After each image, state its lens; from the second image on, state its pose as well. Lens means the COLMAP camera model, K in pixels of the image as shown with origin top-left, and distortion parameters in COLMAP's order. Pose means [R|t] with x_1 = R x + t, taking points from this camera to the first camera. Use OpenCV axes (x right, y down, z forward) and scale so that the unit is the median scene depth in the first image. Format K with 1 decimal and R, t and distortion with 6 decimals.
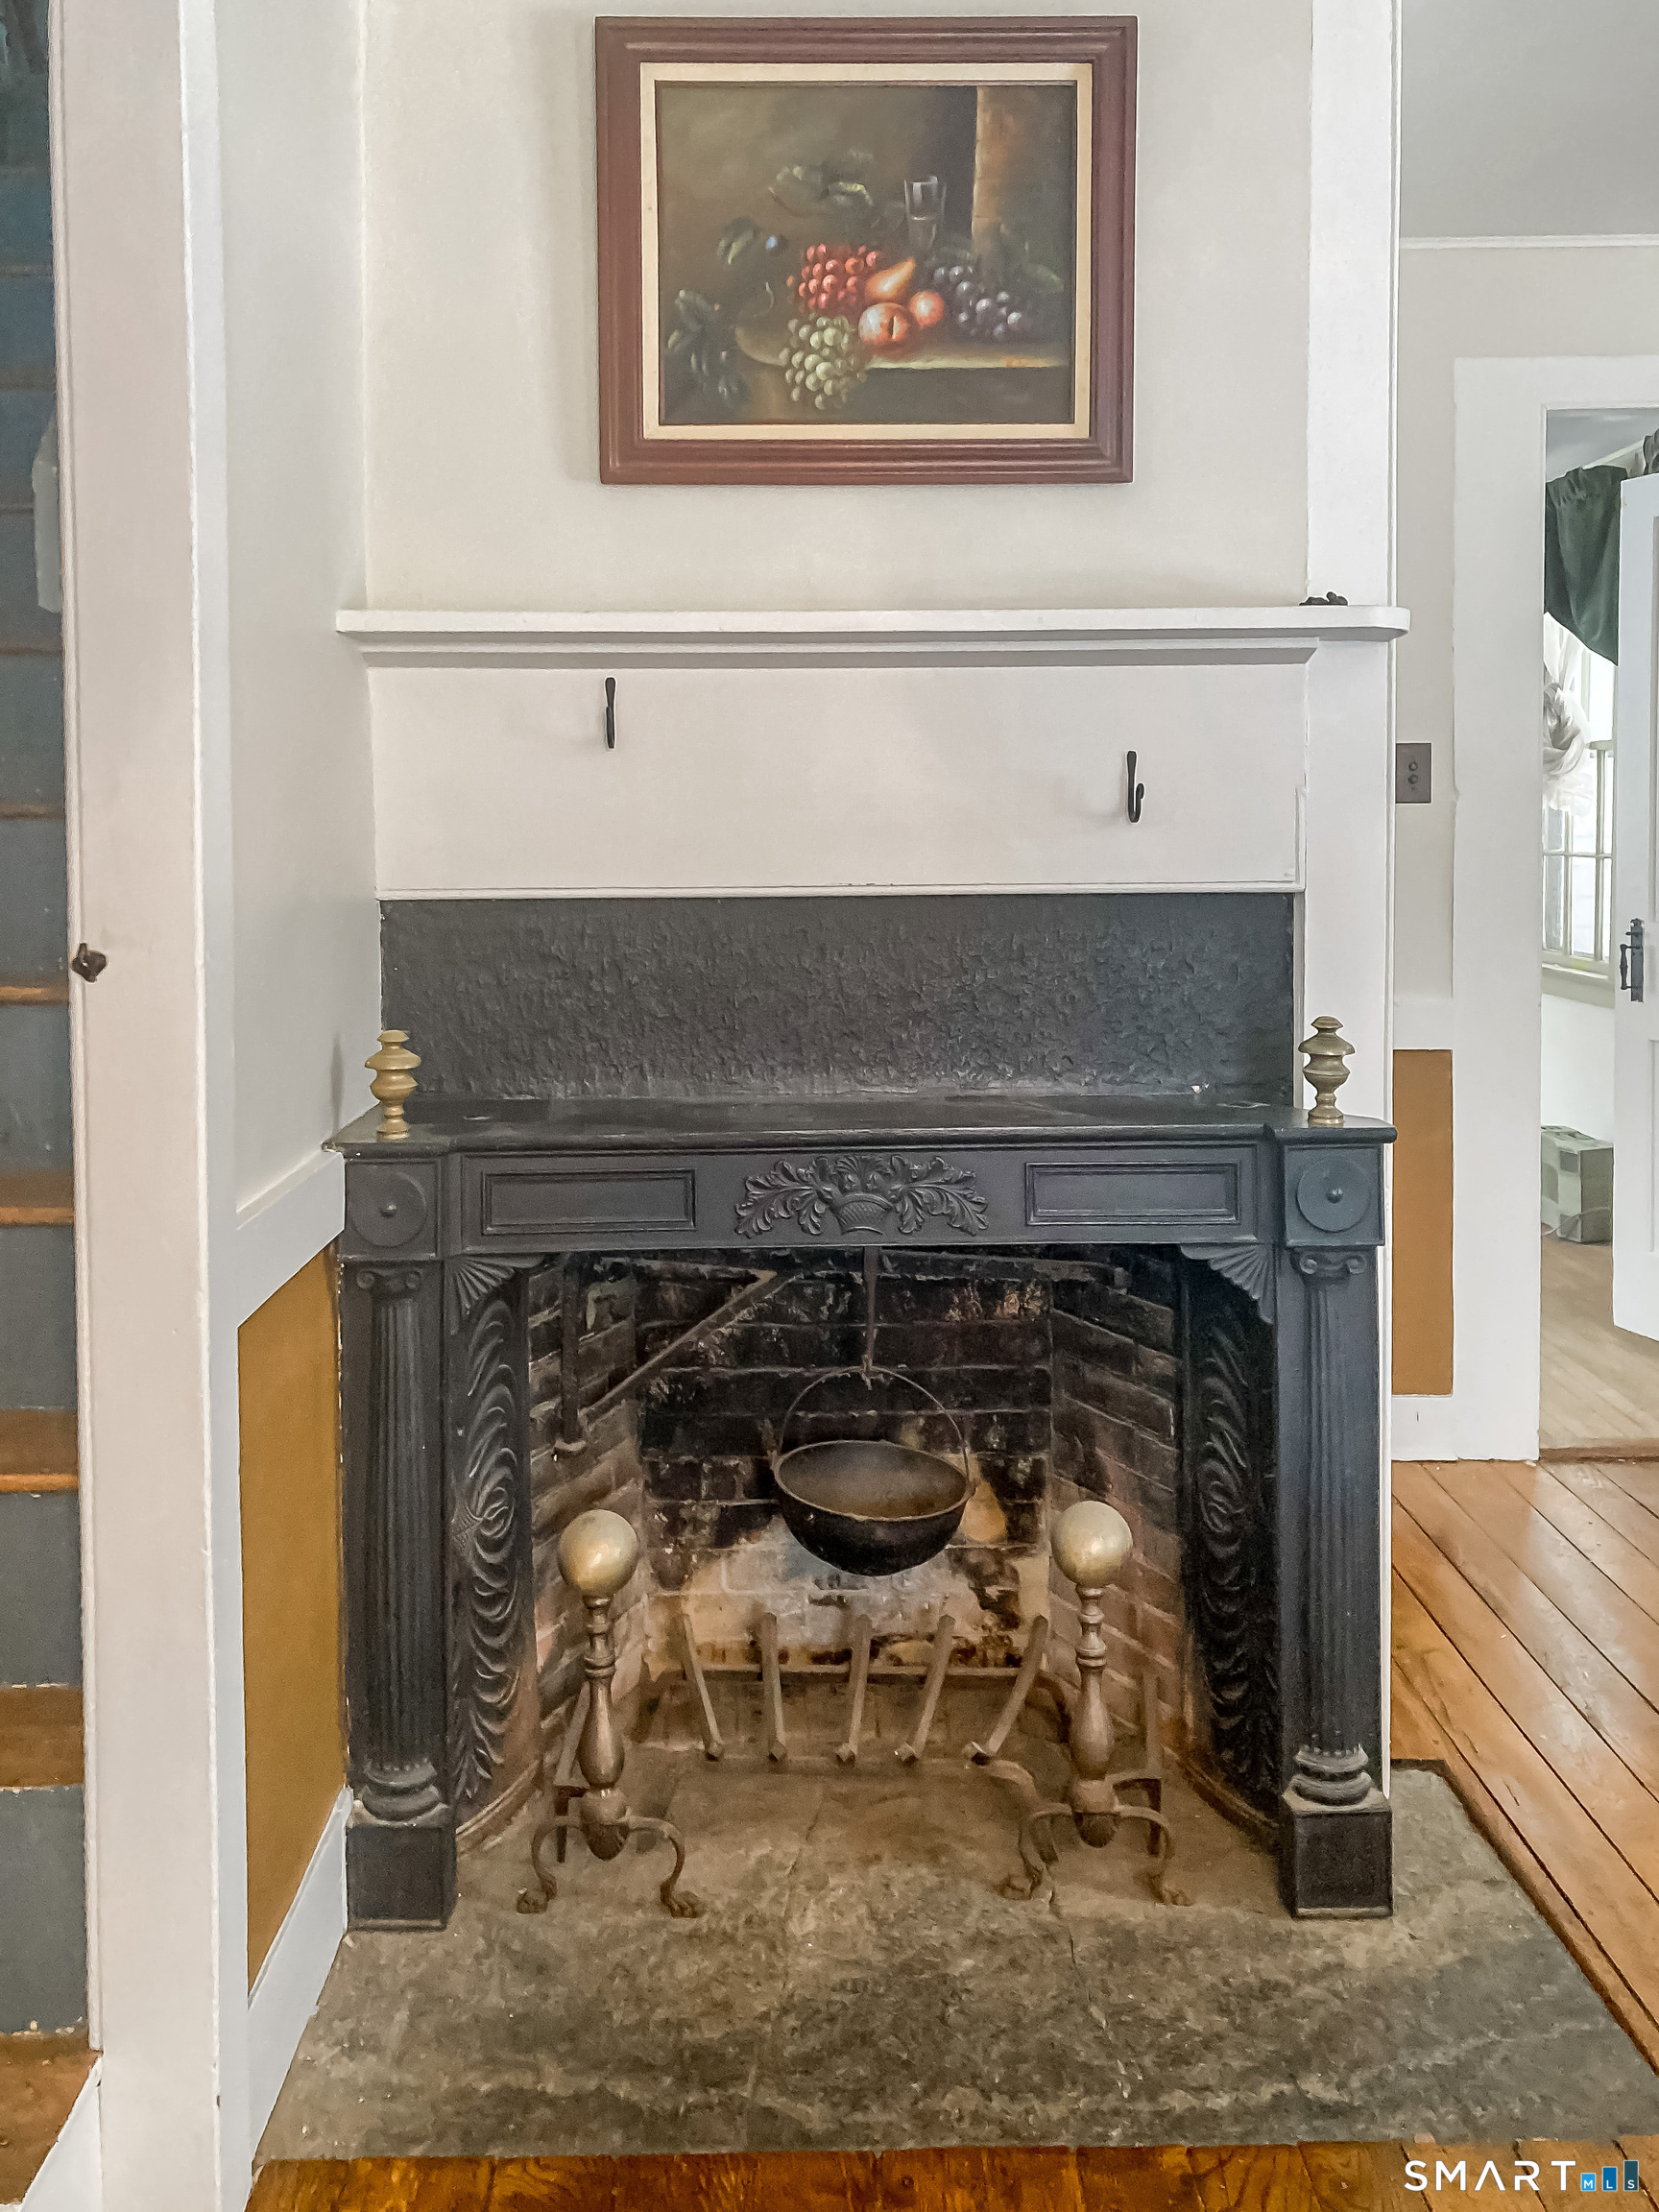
lens RADIAL K [[1803.6, 0, 825.5], [0, 1803.6, 770.6], [0, 0, 1]] dist [0.028039, -0.004145]
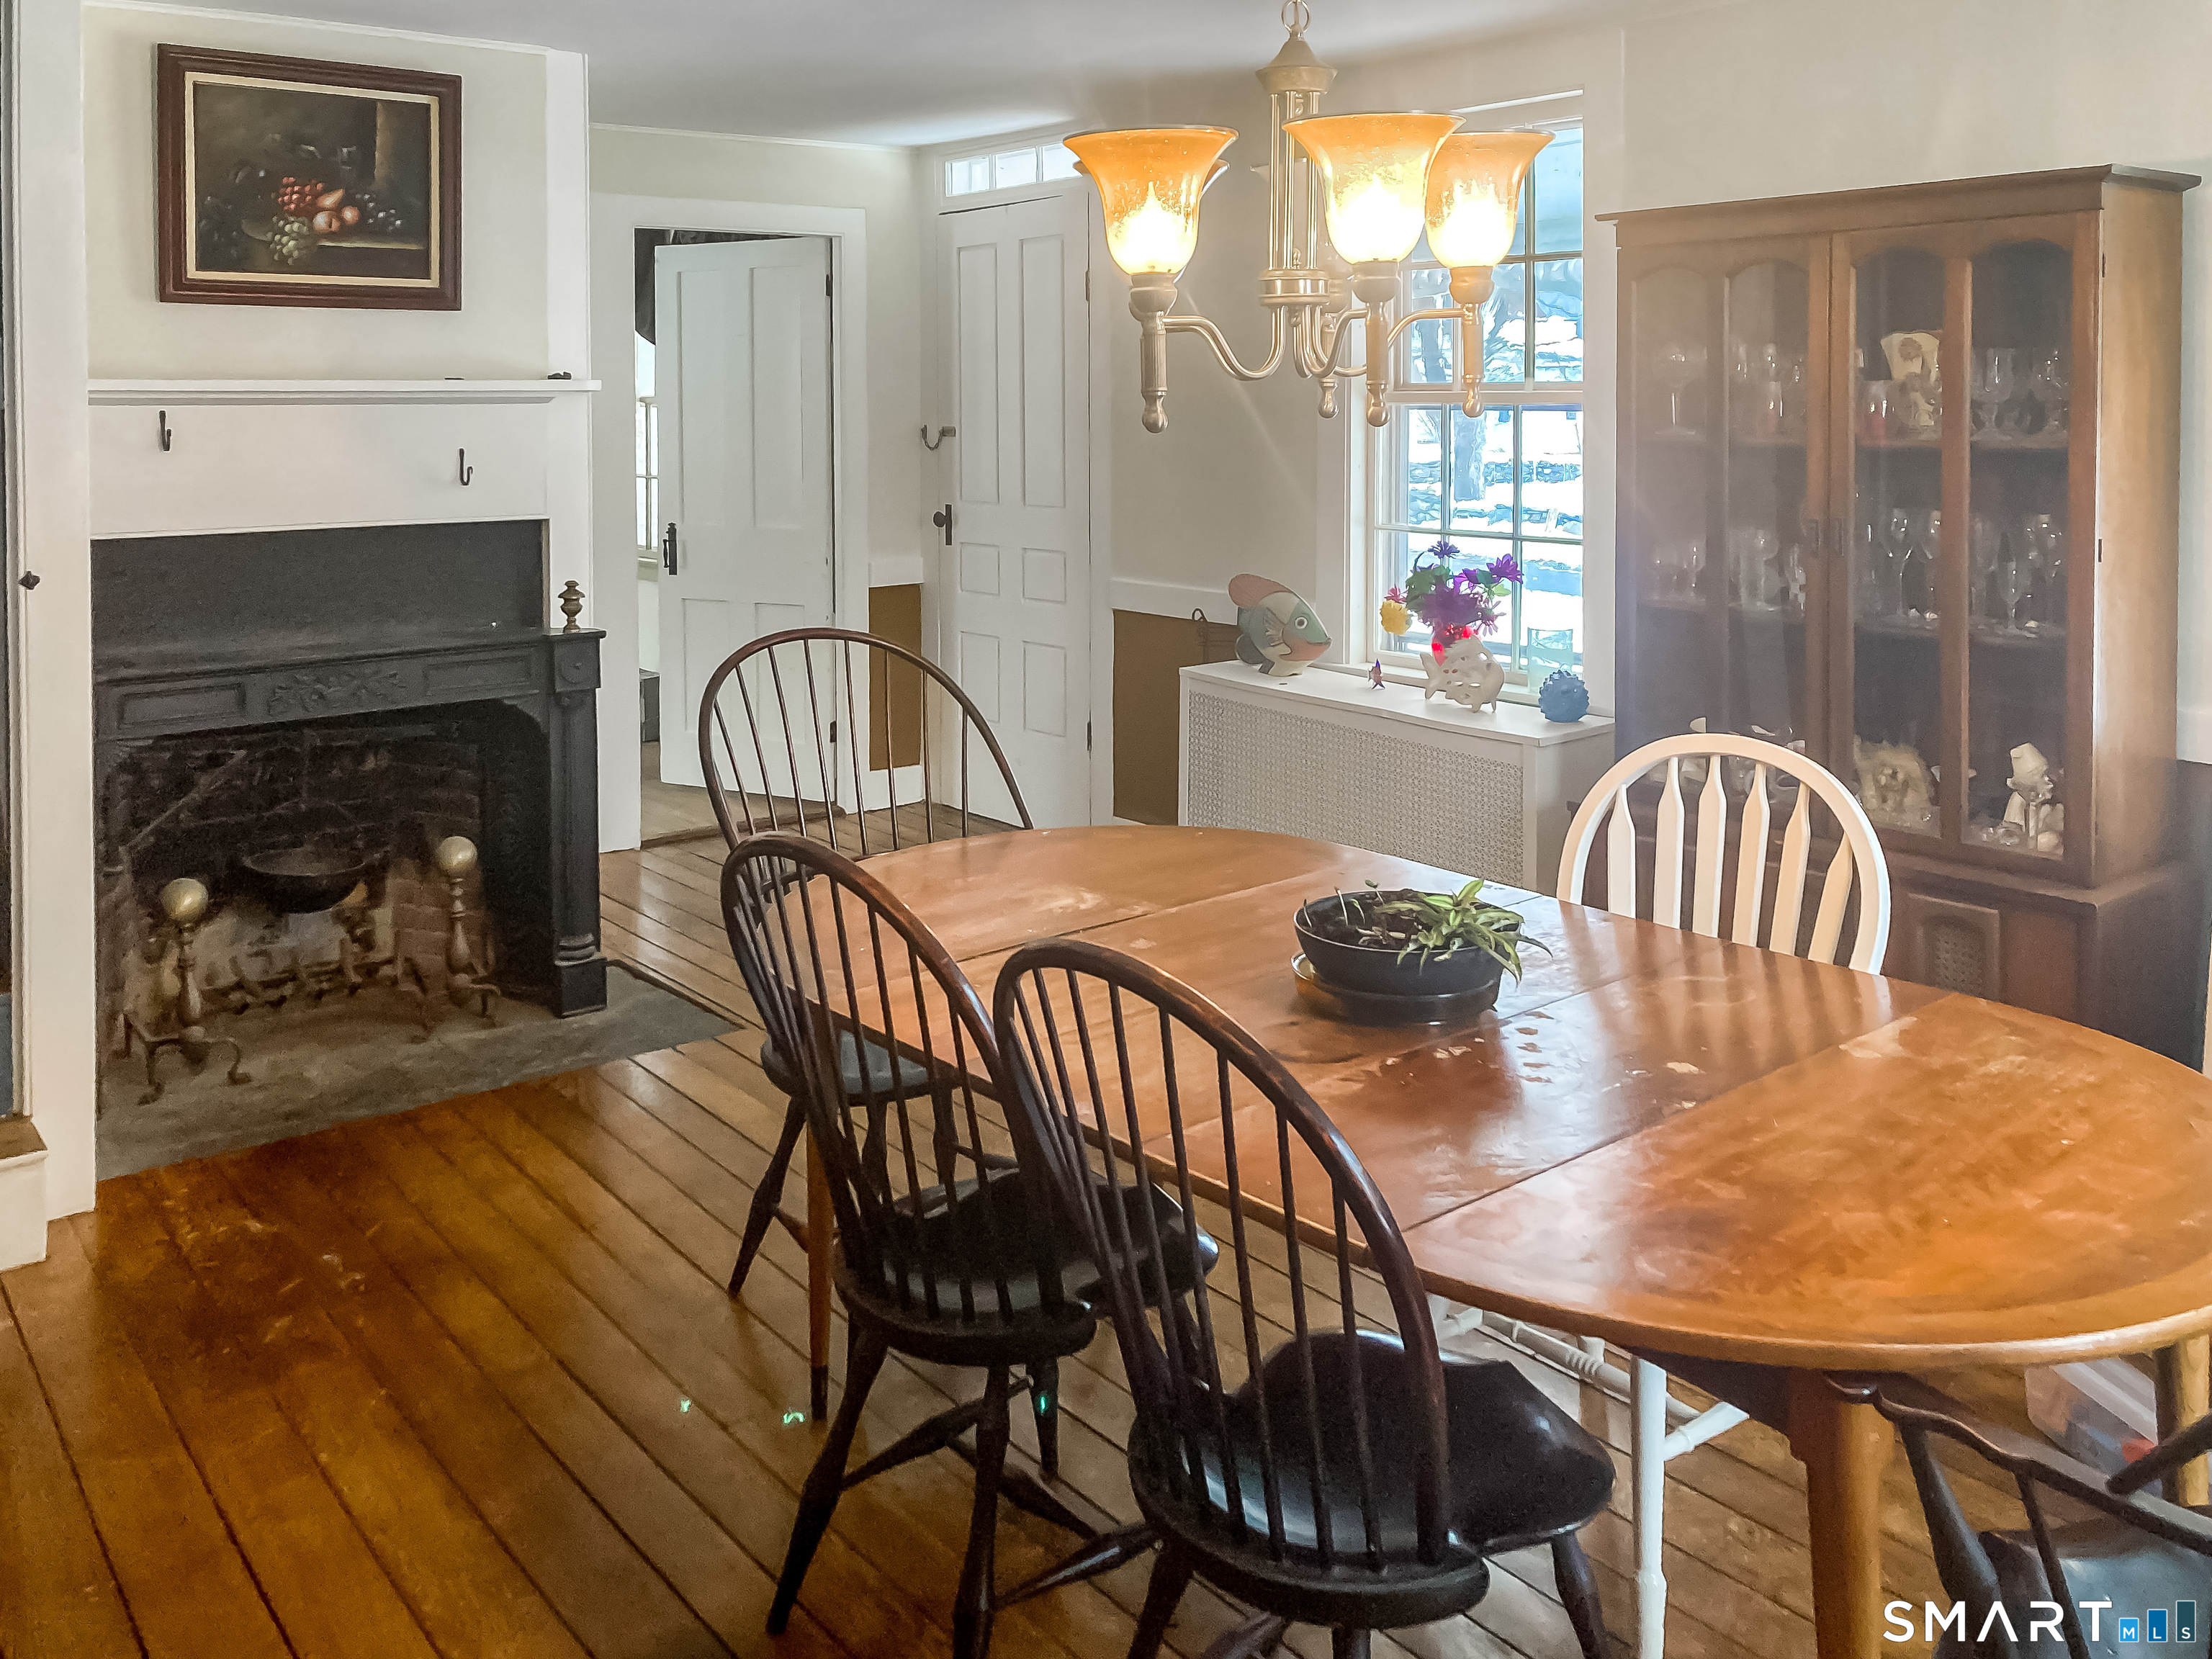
lens RADIAL K [[1803.6, 0, 1099.6], [0, 1803.6, 736.2], [0, 0, 1]] dist [0.028039, -0.004145]
pose [[0.783310, -0.112621, 0.611344, -0.523892], [-0.014793, 0.979796, 0.199451, -0.108586], [-0.621455, -0.165276, 0.765818, -0.969667]]
